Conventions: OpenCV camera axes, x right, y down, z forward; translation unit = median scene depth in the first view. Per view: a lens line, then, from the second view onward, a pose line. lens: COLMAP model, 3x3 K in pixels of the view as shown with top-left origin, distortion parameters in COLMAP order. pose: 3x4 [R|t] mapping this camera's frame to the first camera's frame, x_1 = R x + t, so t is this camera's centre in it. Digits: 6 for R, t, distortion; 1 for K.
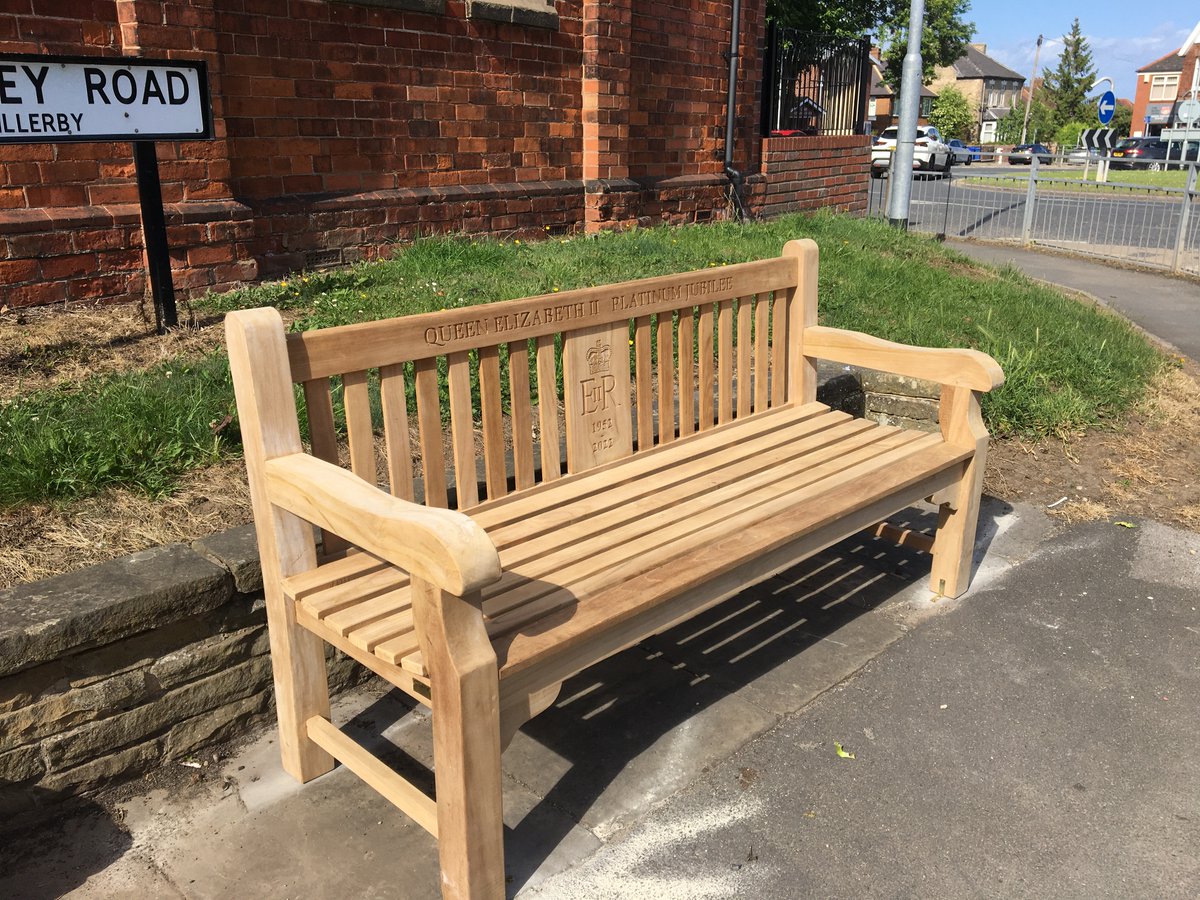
lens RADIAL K [[1031.7, 0, 606.6], [0, 1031.7, 451.3], [0, 0, 1]] dist [0.077453, -0.115289]
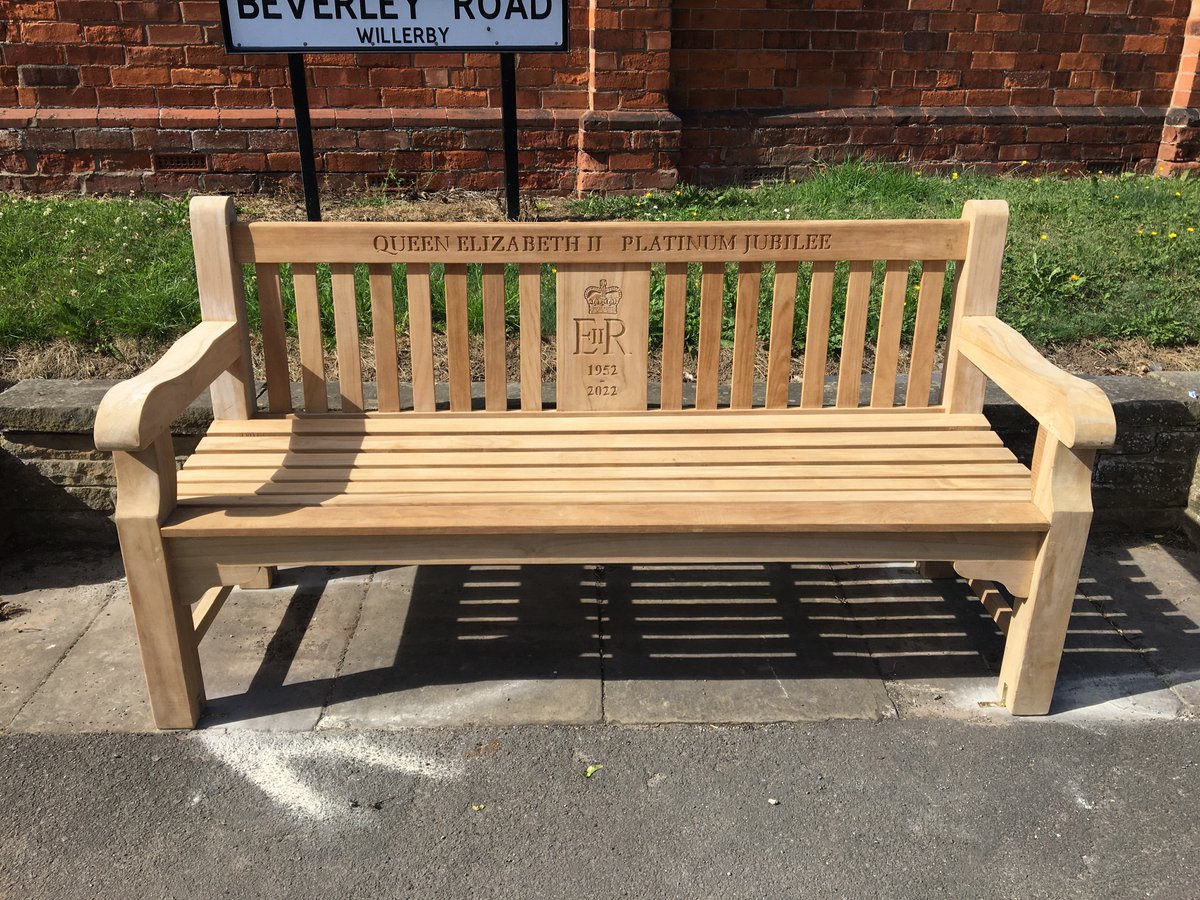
lens RADIAL K [[1031.7, 0, 606.6], [0, 1031.7, 451.3], [0, 0, 1]] dist [0.077453, -0.115289]
pose [[0.718978, 0.267087, -0.641667, 0.386485], [-0.215269, 0.963392, 0.159796, -0.065029], [0.660856, 0.023241, 0.750153, 0.179450]]
